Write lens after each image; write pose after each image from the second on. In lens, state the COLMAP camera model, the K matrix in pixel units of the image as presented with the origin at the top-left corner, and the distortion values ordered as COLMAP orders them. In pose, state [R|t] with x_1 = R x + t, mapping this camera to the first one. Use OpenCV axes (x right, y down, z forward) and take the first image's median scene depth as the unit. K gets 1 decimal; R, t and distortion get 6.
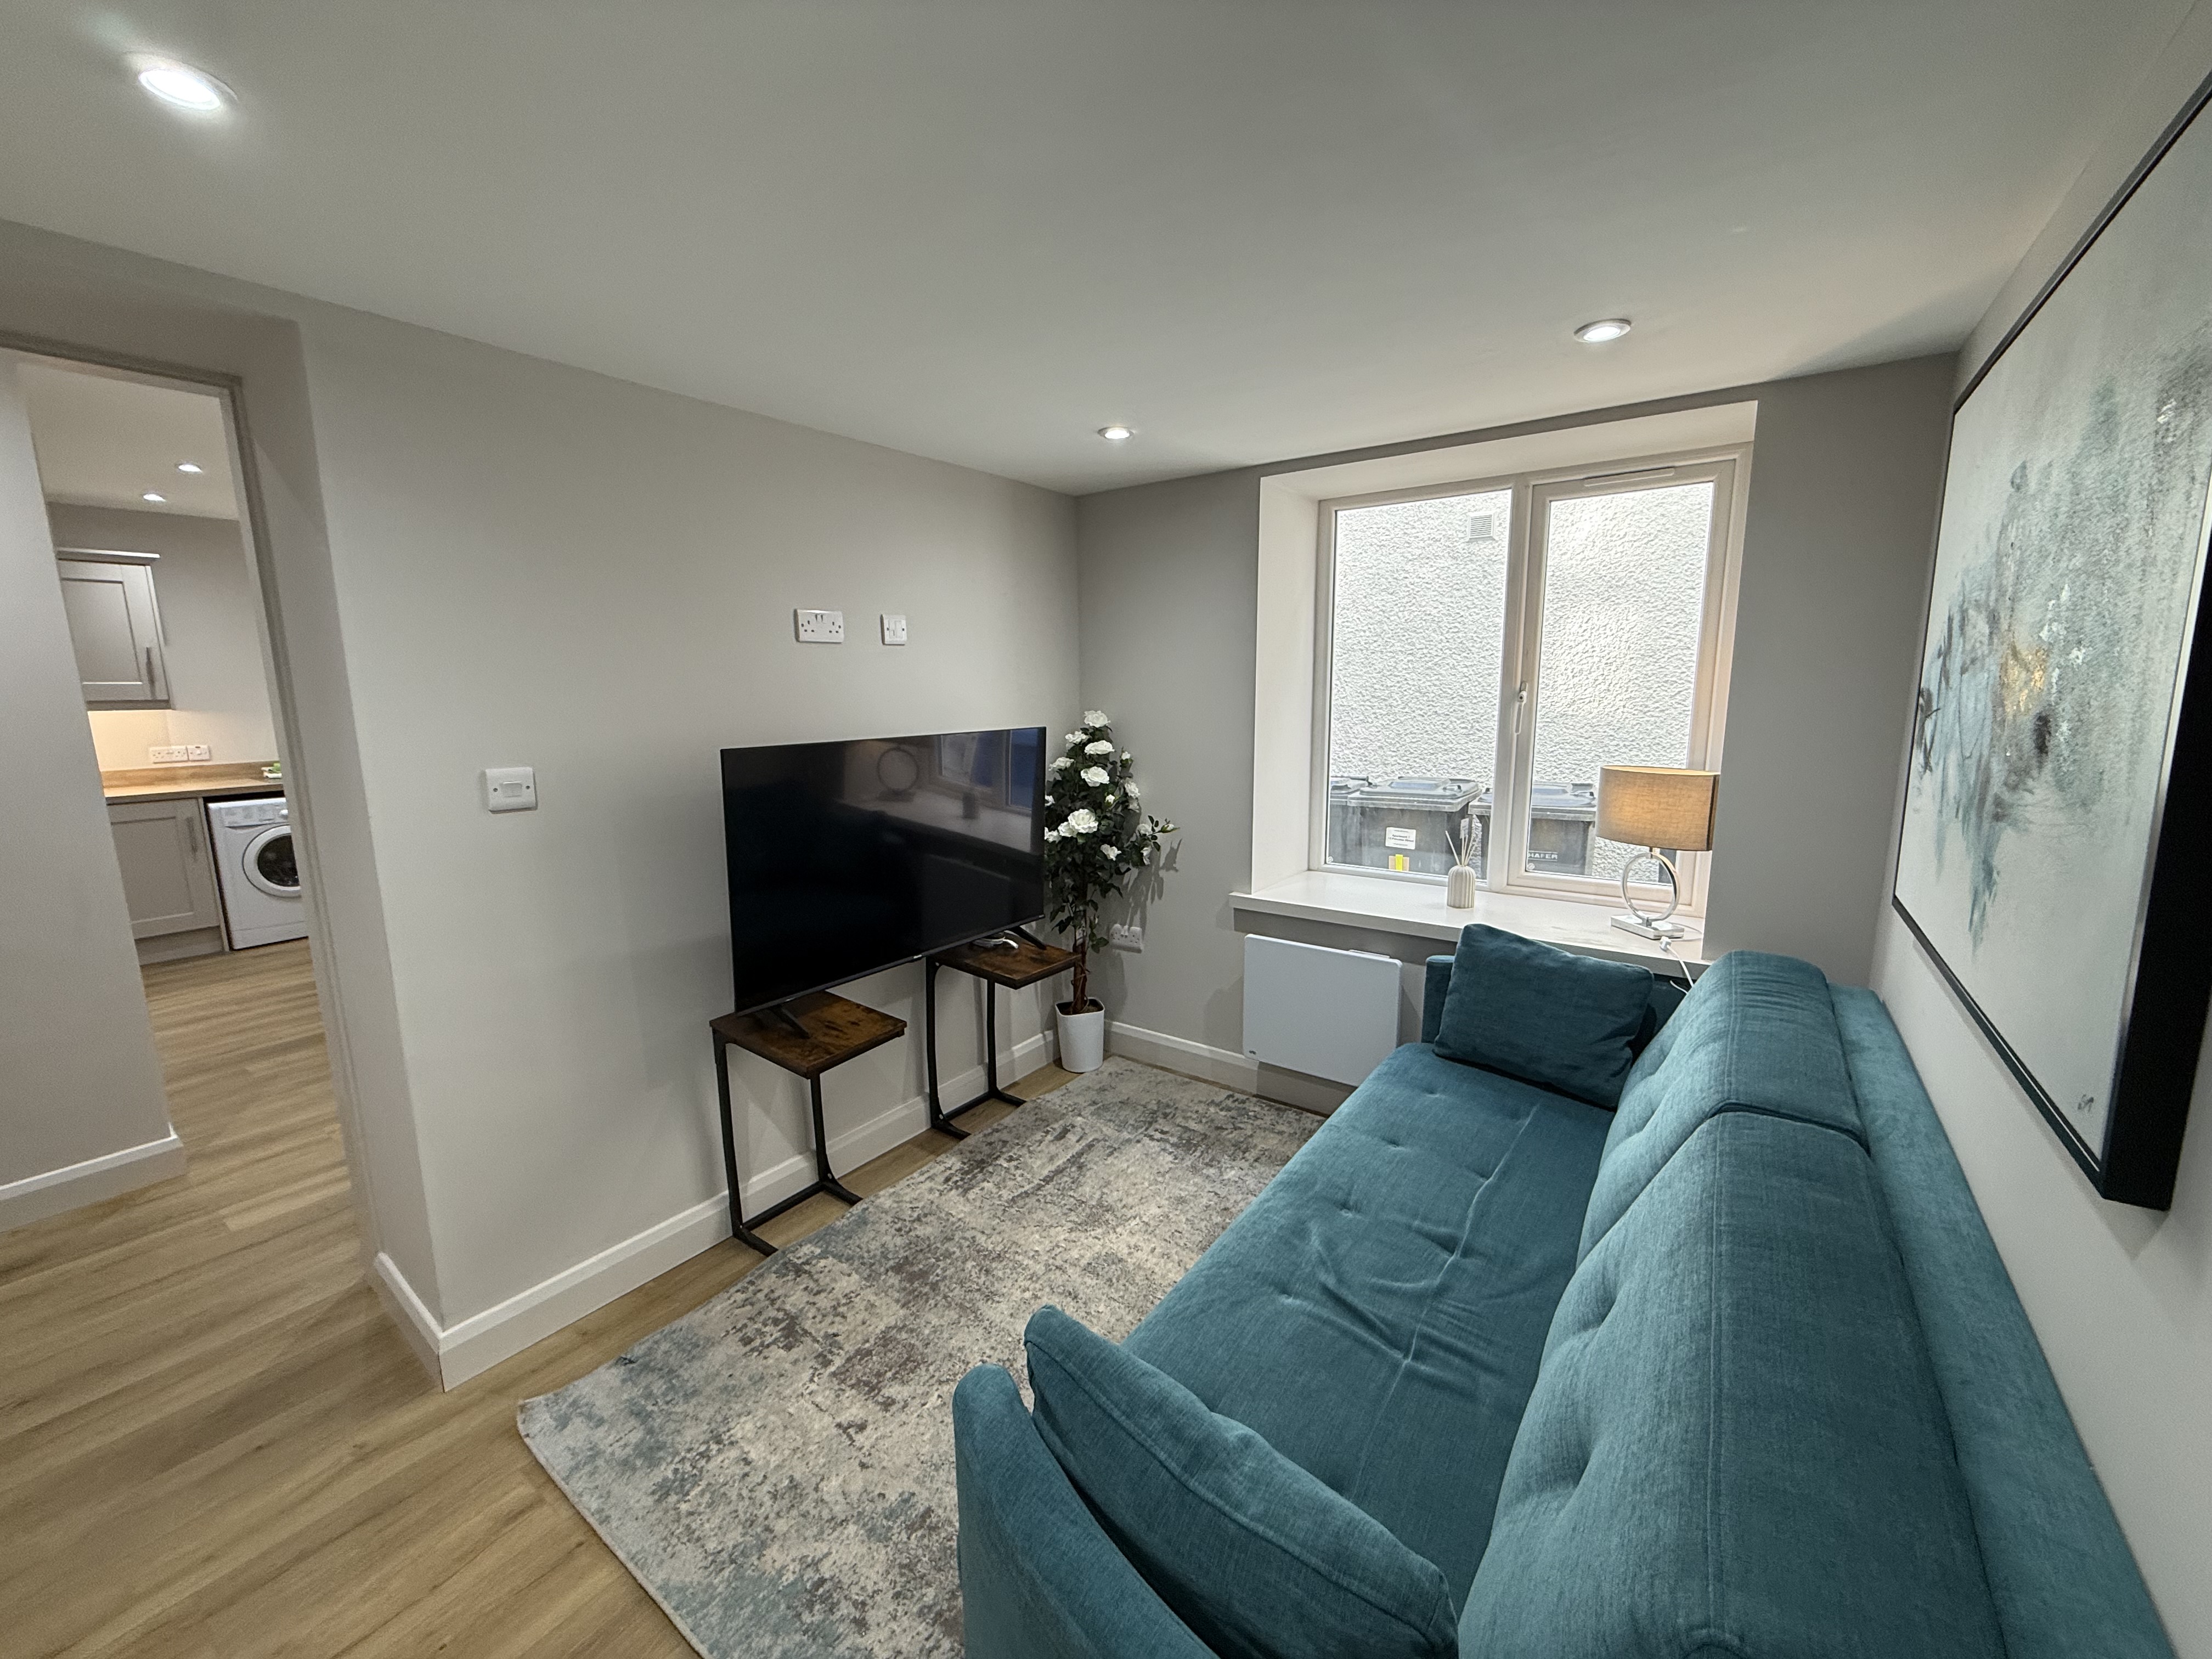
lens RADIAL K [[878.4, 0, 1085.8], [0, 878.4, 822.5], [0, 0, 1]] dist [-0.000372, -0.000588]
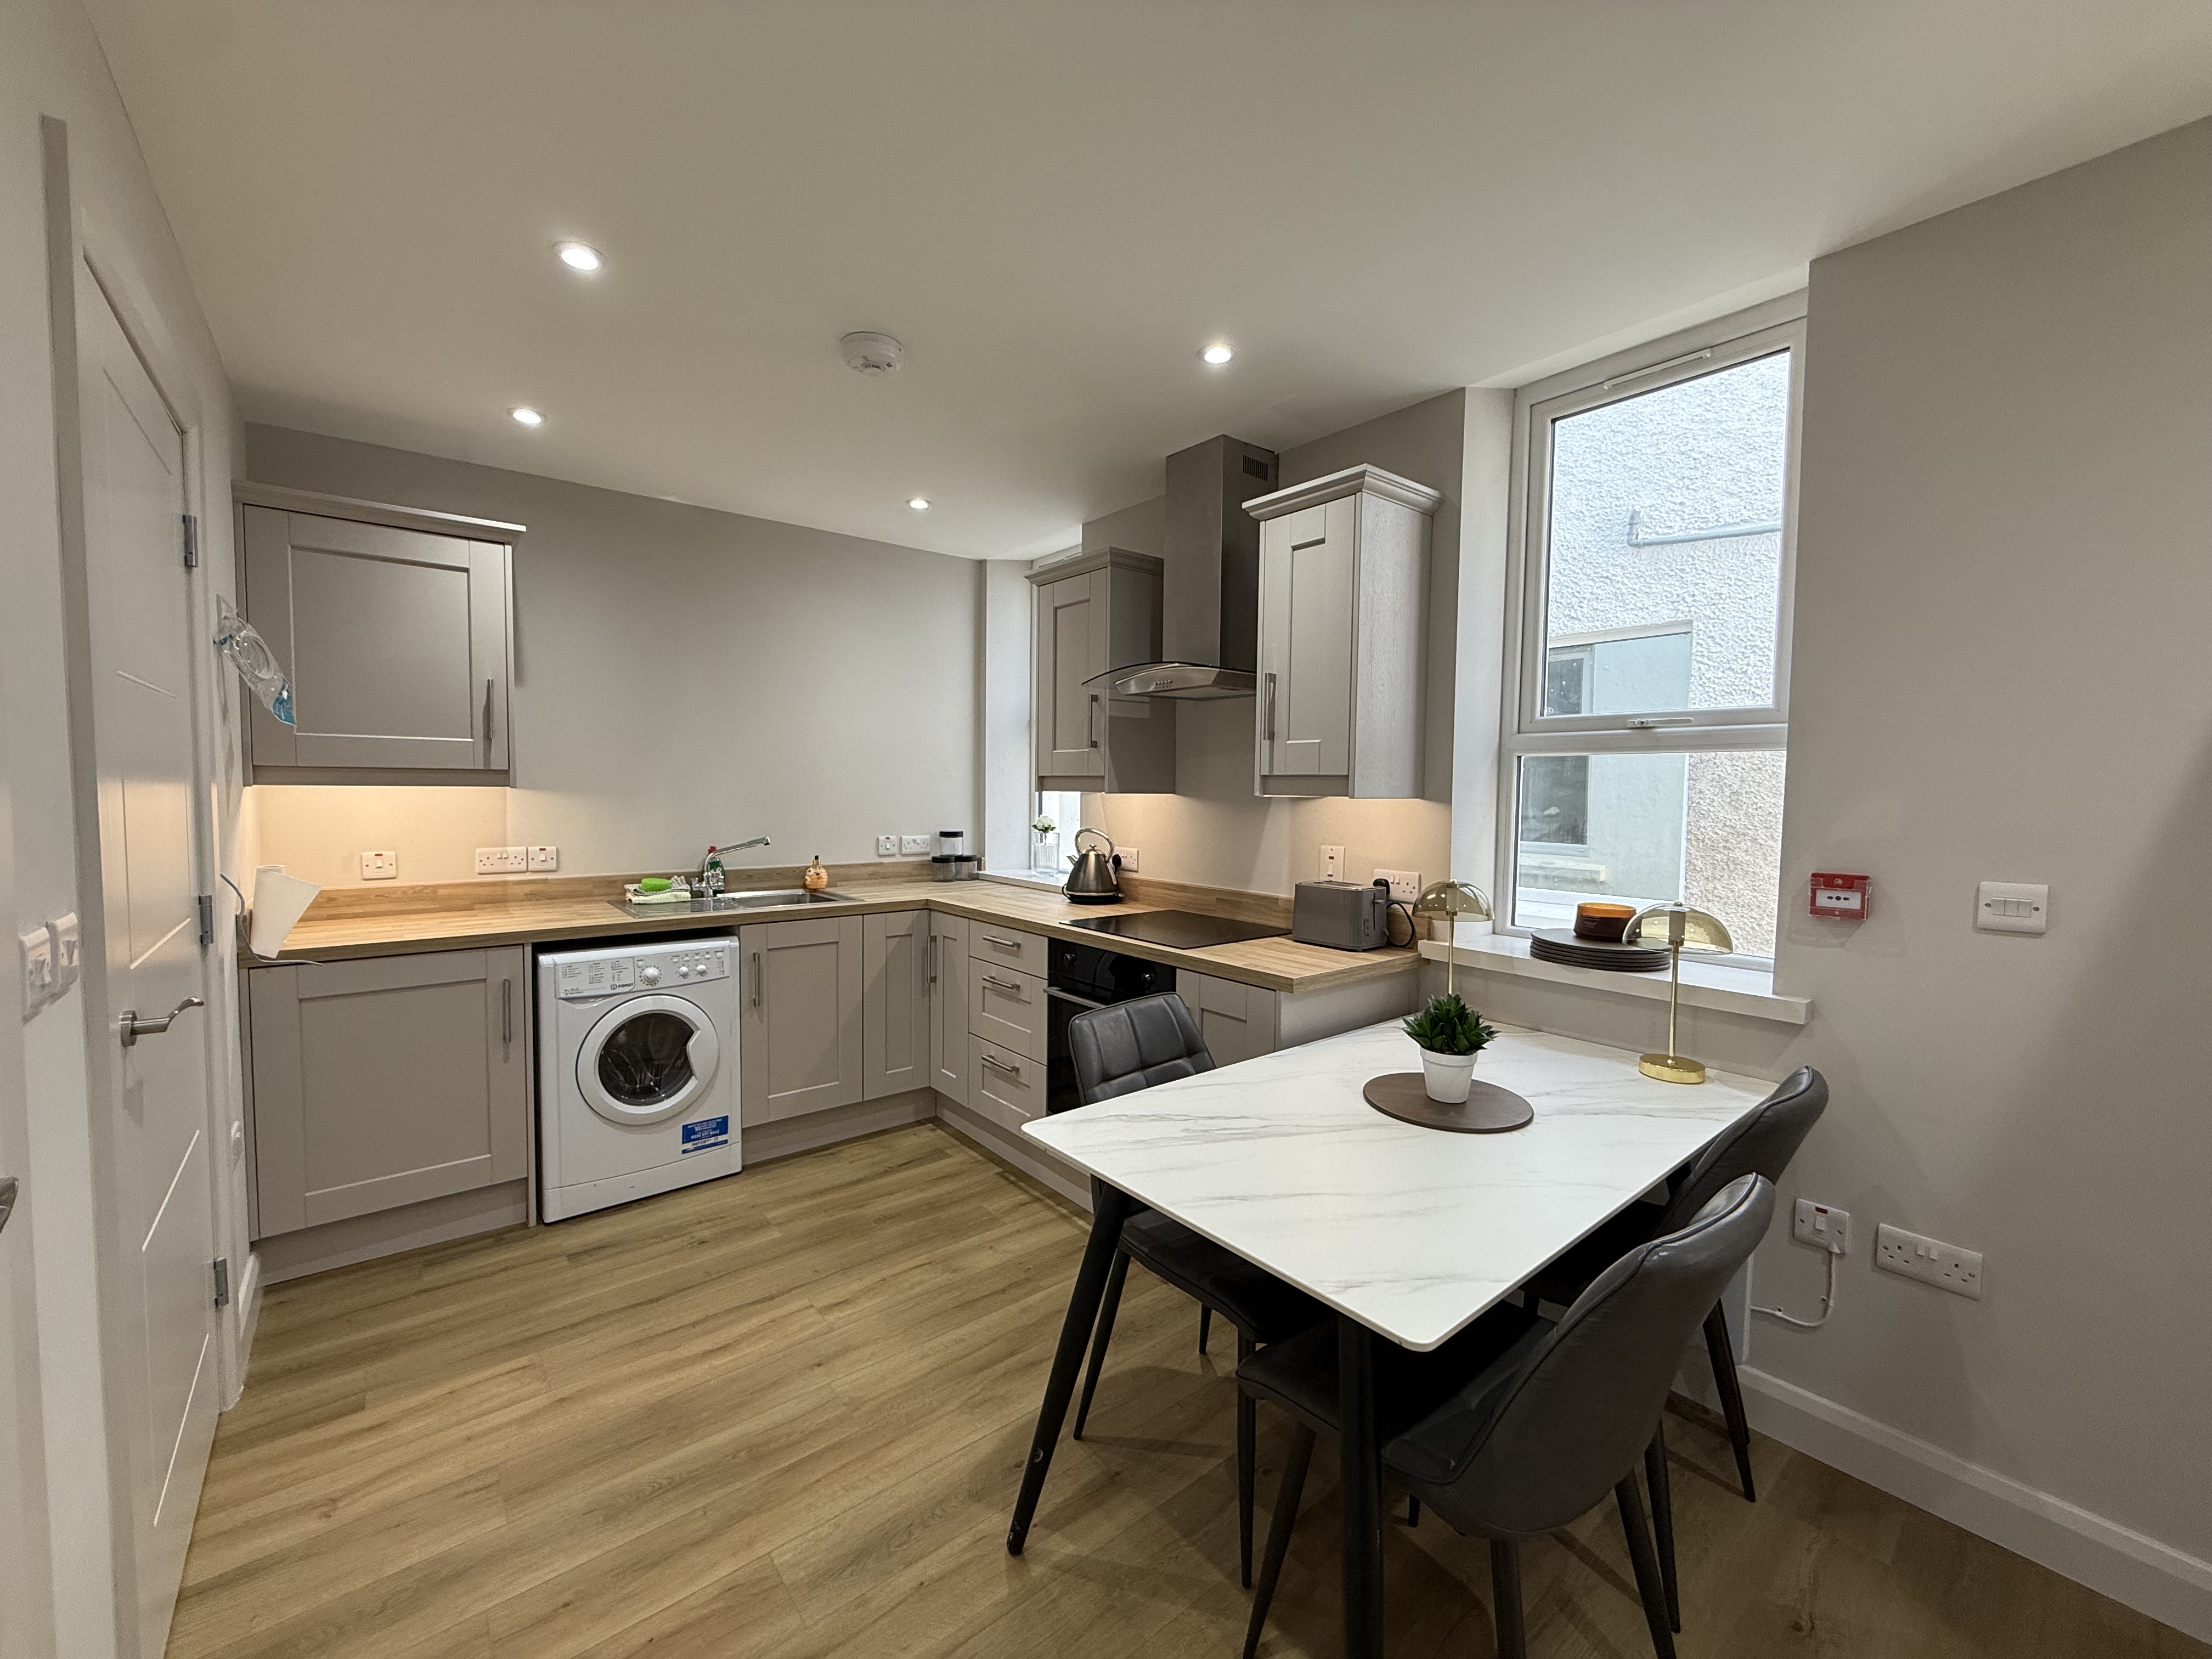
lens RADIAL K [[878.4, 0, 1094.2], [0, 878.4, 832.0], [0, 0, 1]] dist [-0.000372, -0.000588]
pose [[0.965920, 0.035463, -0.256402, -0.517265], [-0.064823, 0.992146, -0.106981, -0.061658], [0.250594, 0.119956, 0.960632, 0.540989]]
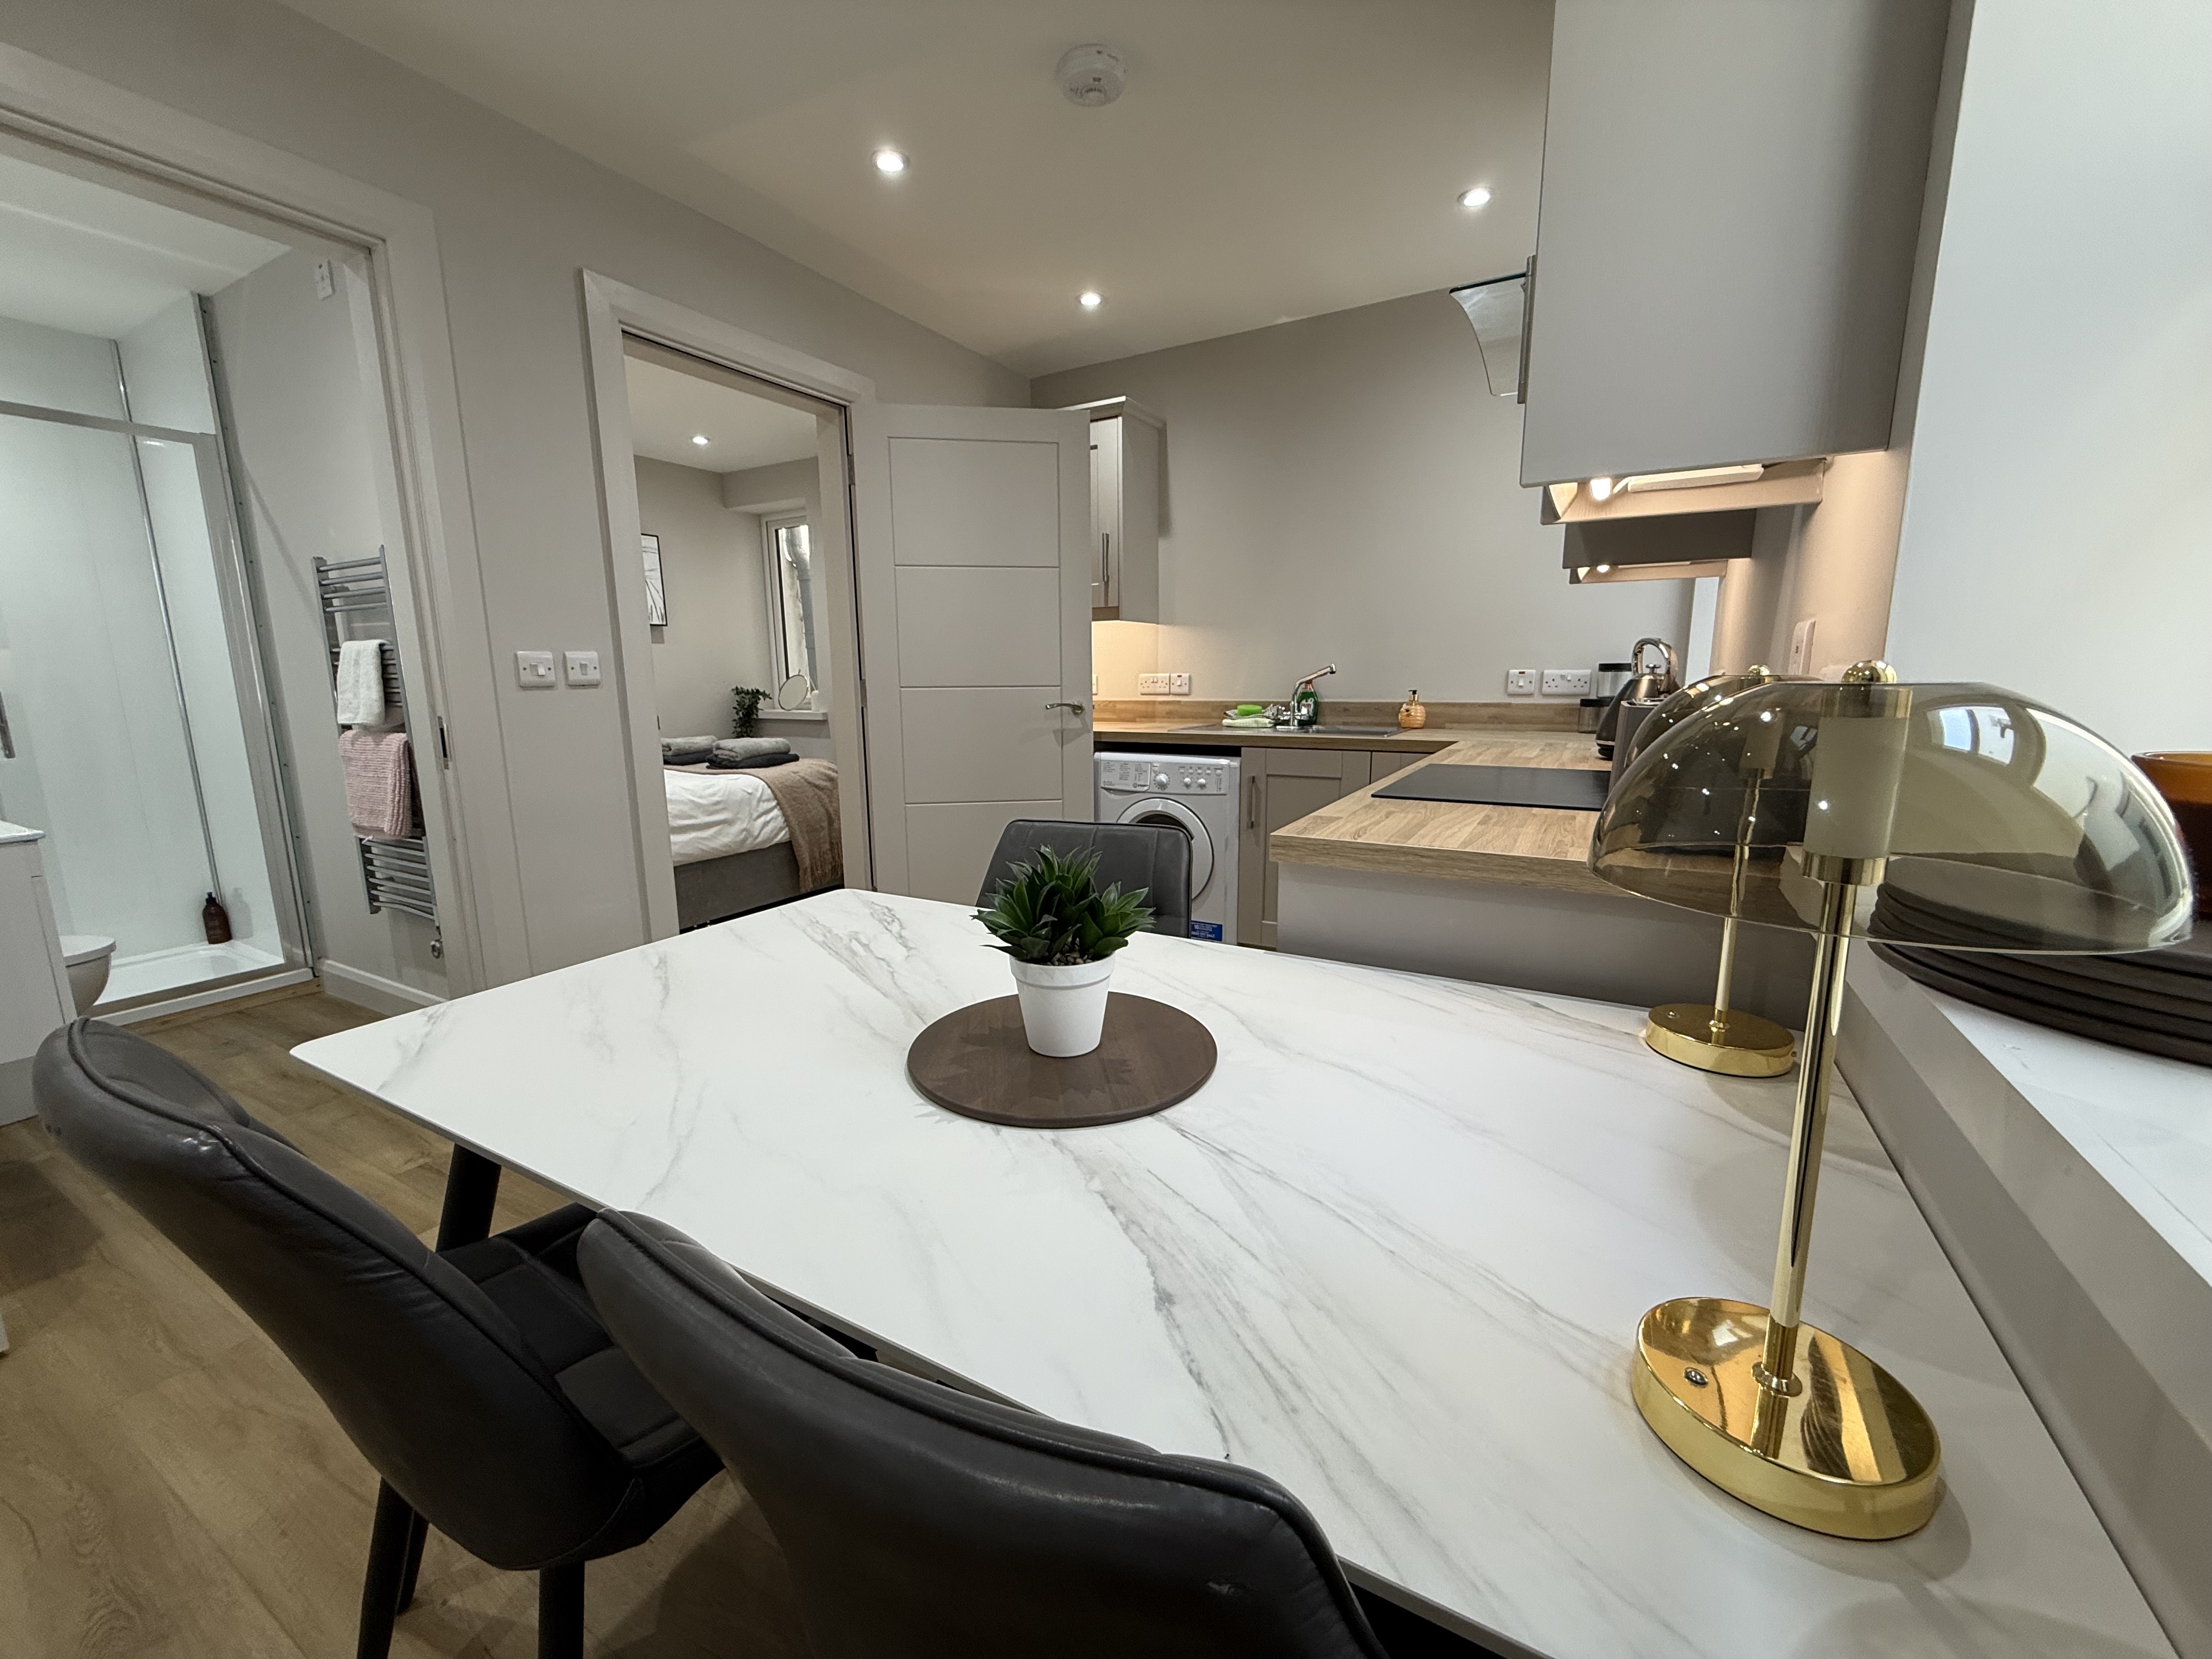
lens RADIAL K [[878.4, 0, 1095.7], [0, 878.4, 832.5], [0, 0, 1]] dist [-0.000372, -0.000588]
pose [[0.111549, 0.187917, -0.975830, -0.296911], [-0.156033, 0.973091, 0.169552, -0.077364], [0.981433, 0.133349, 0.137869, 0.903587]]
